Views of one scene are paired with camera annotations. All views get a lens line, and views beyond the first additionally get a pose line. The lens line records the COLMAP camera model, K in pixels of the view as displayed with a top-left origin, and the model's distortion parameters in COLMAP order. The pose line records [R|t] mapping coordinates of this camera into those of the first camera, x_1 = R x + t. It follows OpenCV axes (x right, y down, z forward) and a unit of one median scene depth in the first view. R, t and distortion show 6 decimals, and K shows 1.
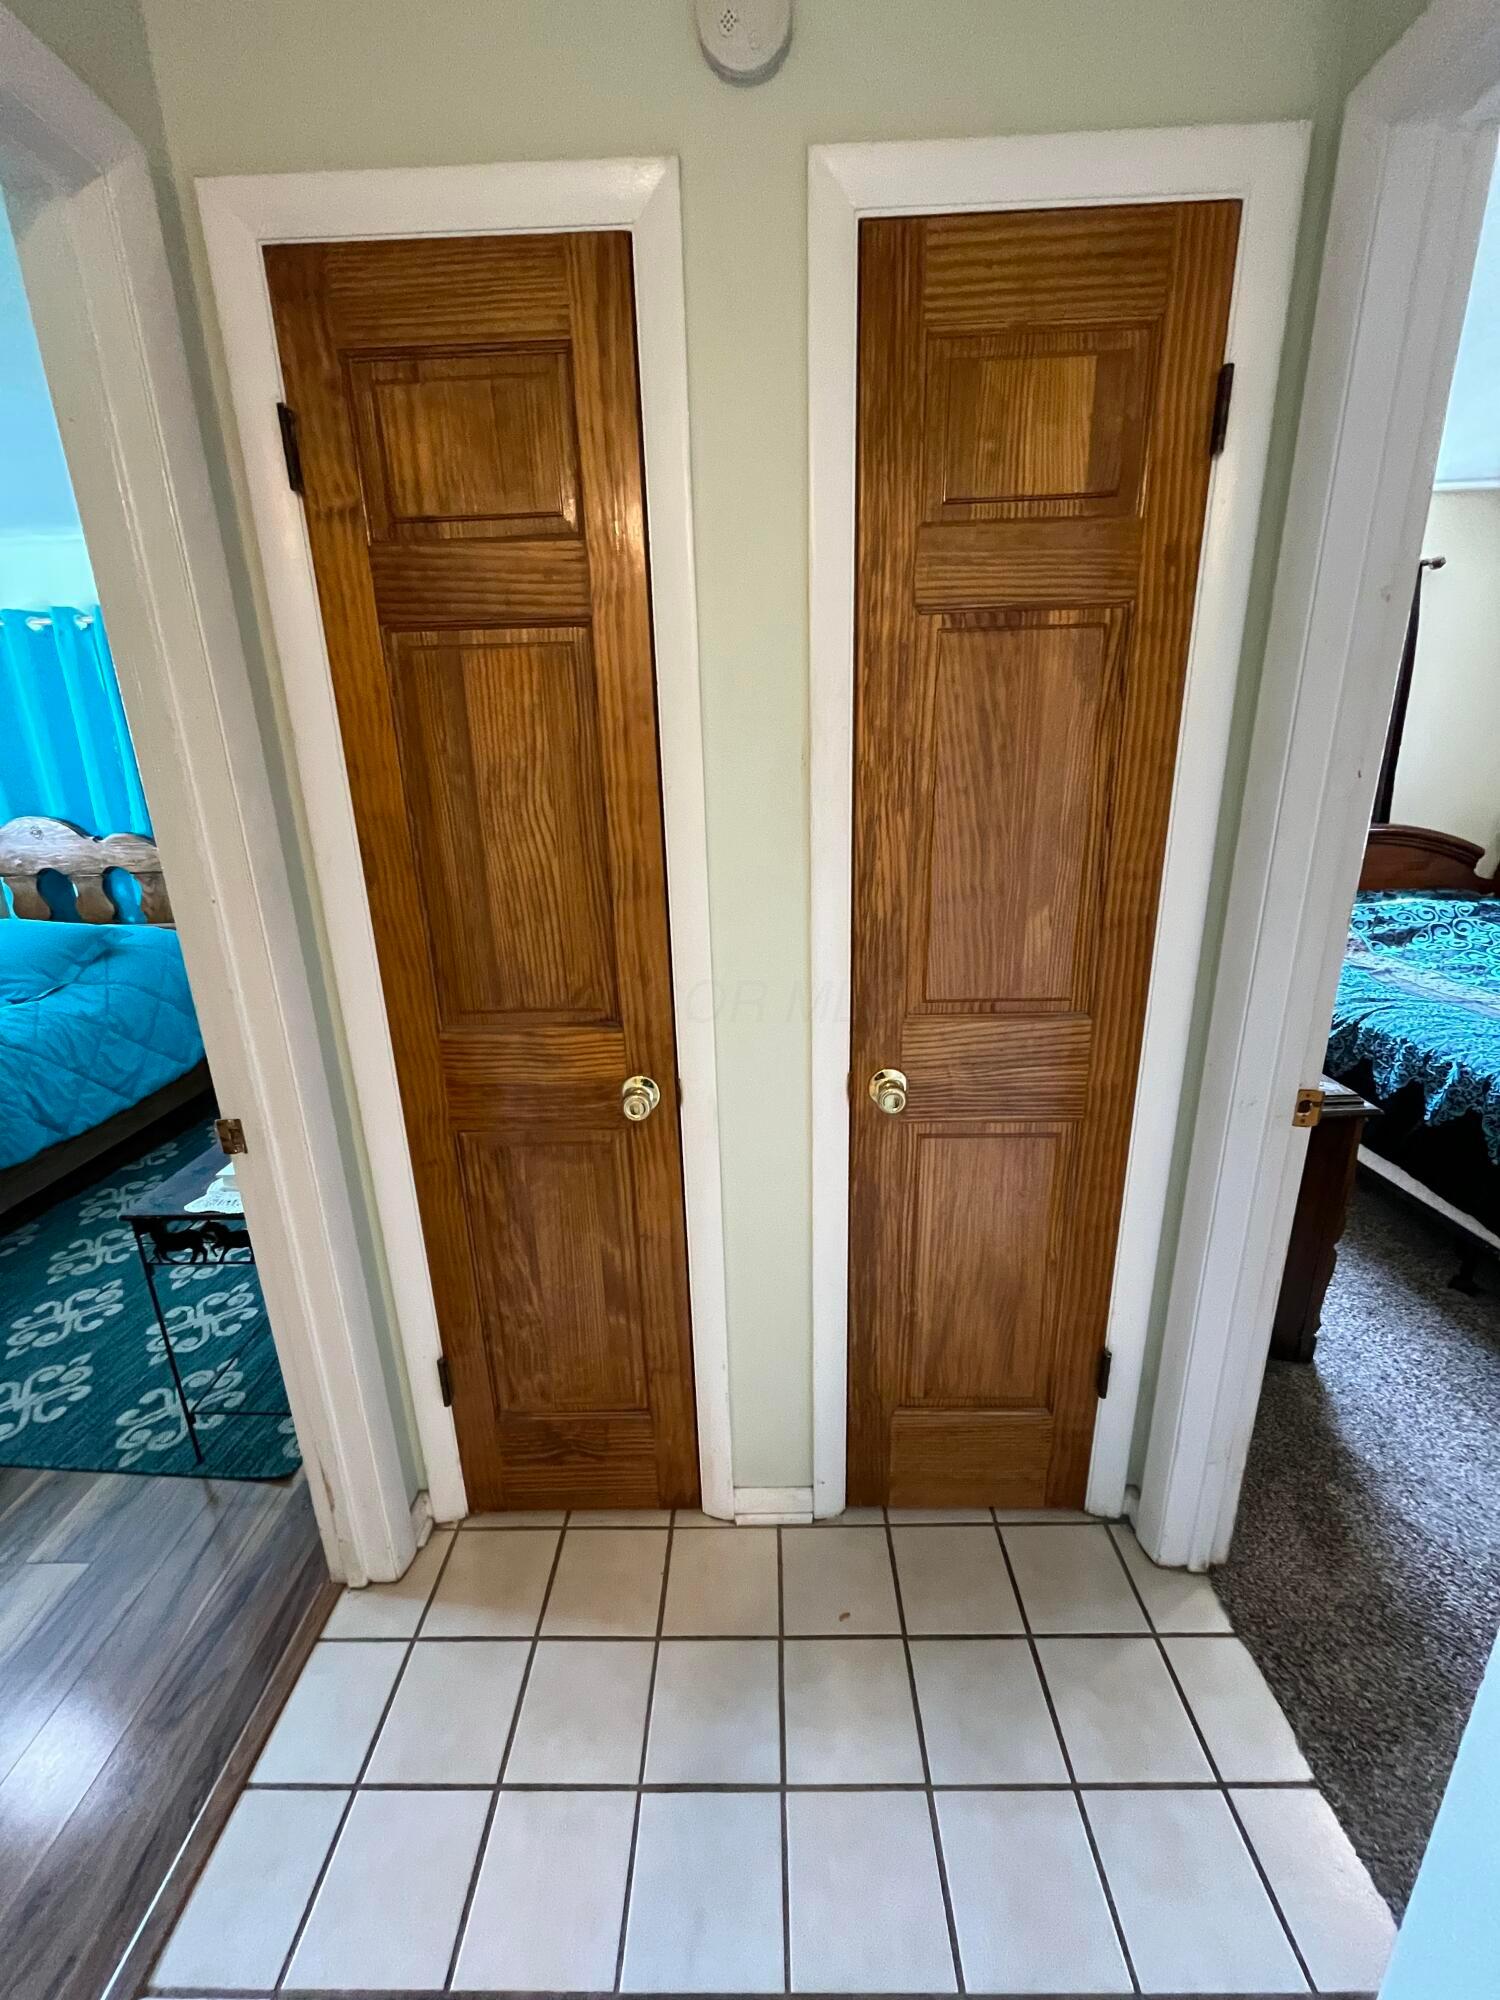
lens RADIAL K [[814.6, 0, 747.2], [0, 814.6, 1000.0], [0, 0, 1]] dist [-0.002377, -0.000528]
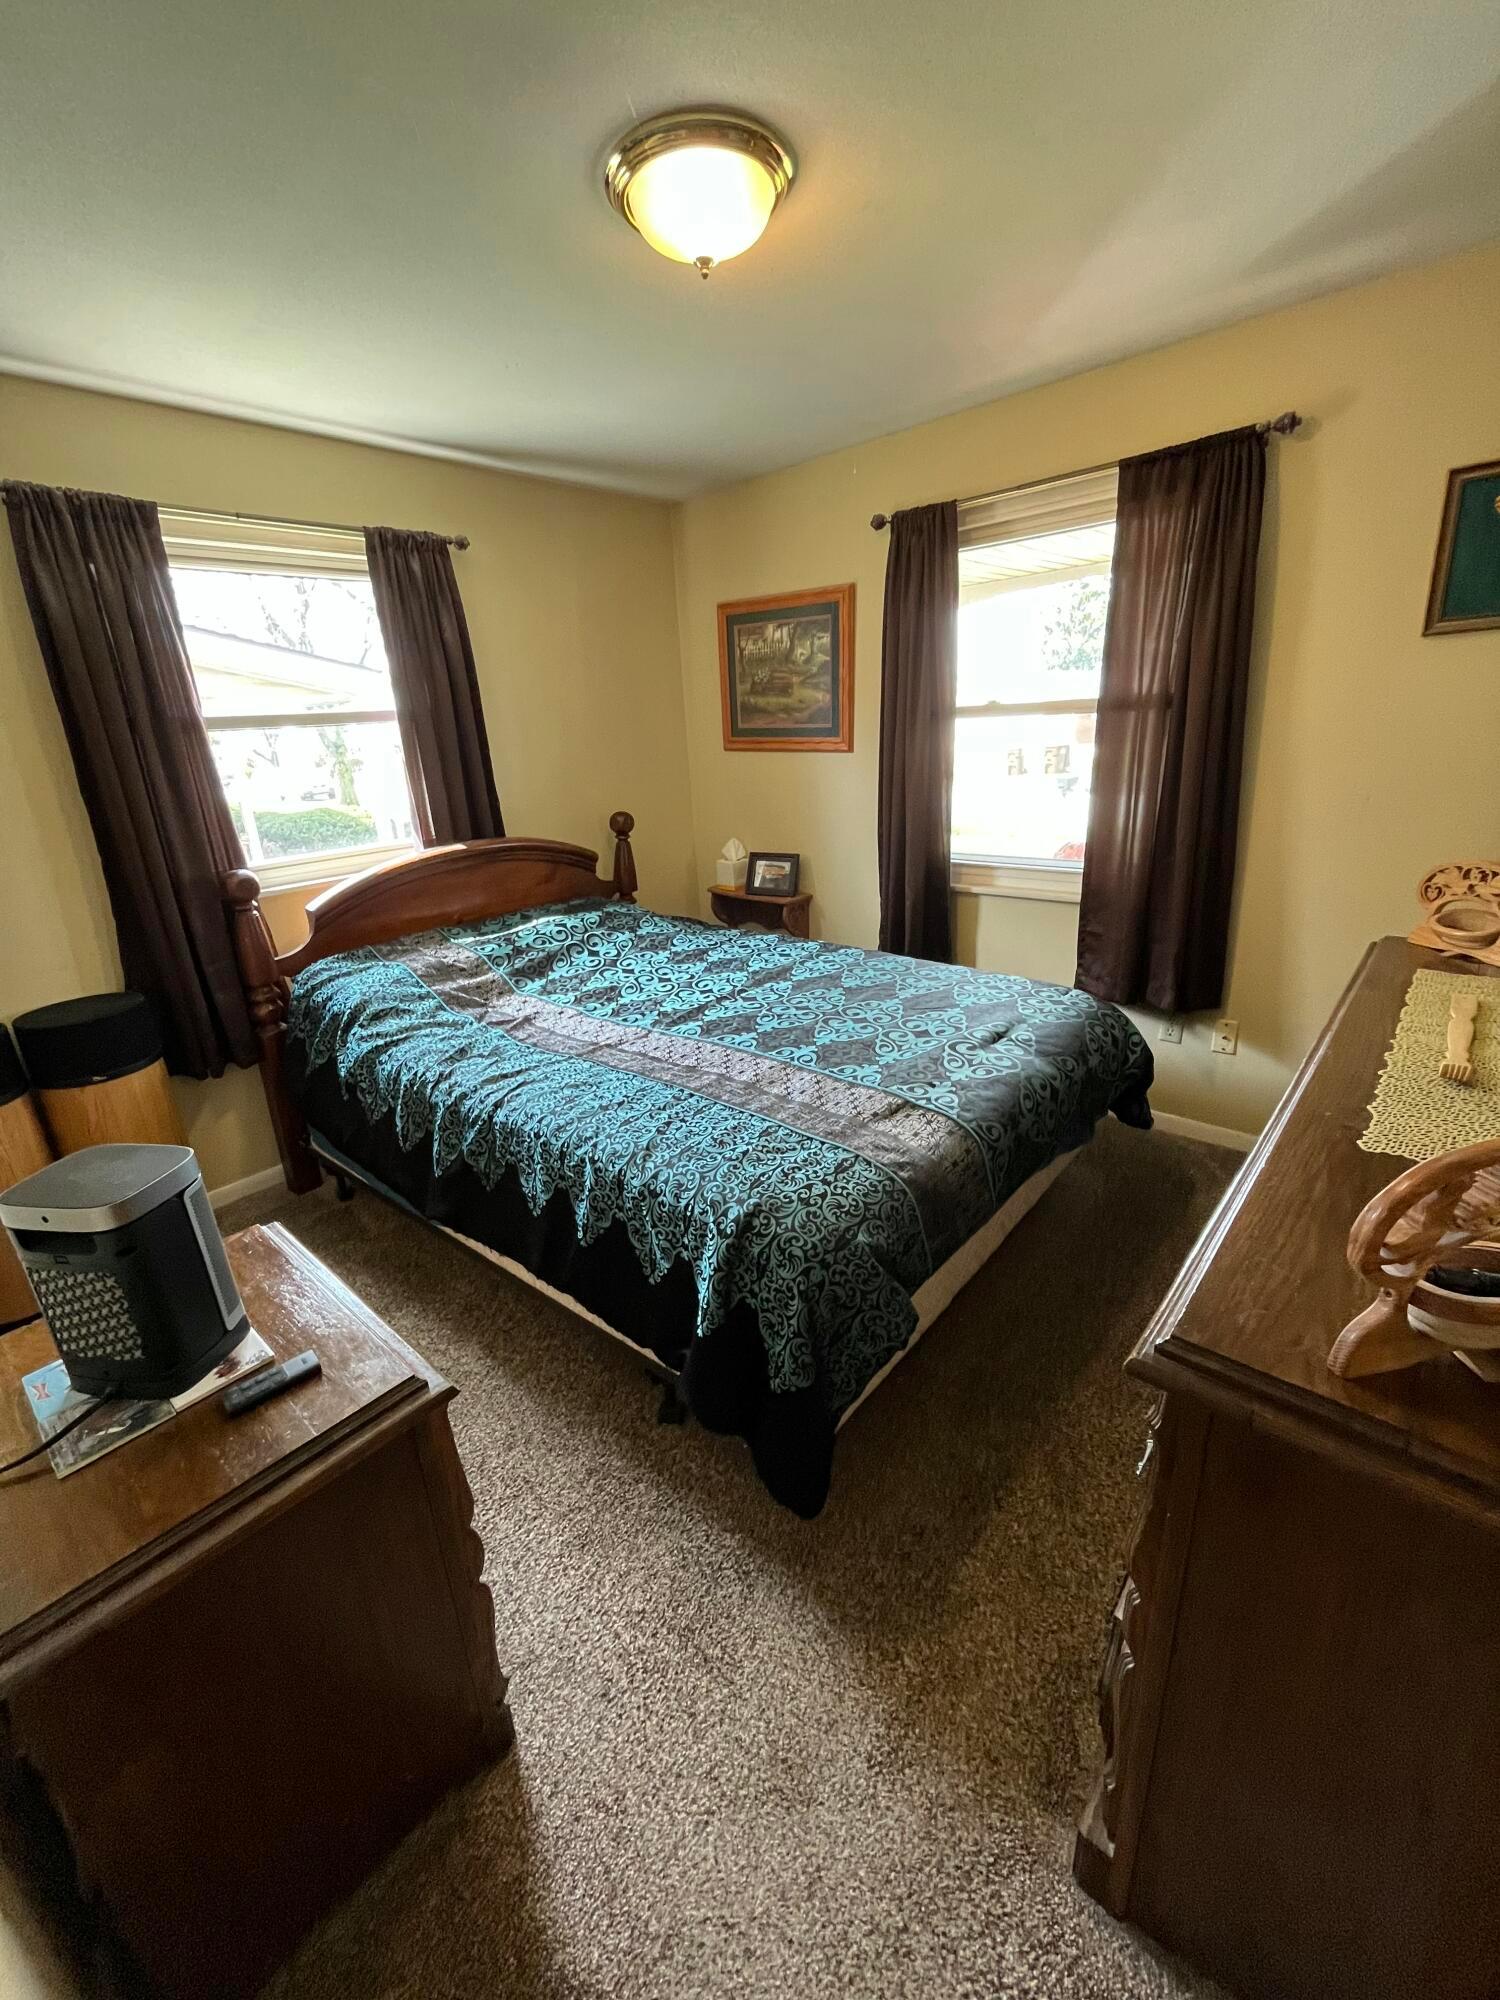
lens RADIAL K [[814.6, 0, 747.2], [0, 814.6, 1000.0], [0, 0, 1]] dist [-0.002377, -0.000528]
pose [[0.660188, -0.248733, 0.708720, 0.338461], [0.255698, 0.961642, 0.099311, -0.077978], [-0.706237, 0.115654, 0.698465, 0.245652]]
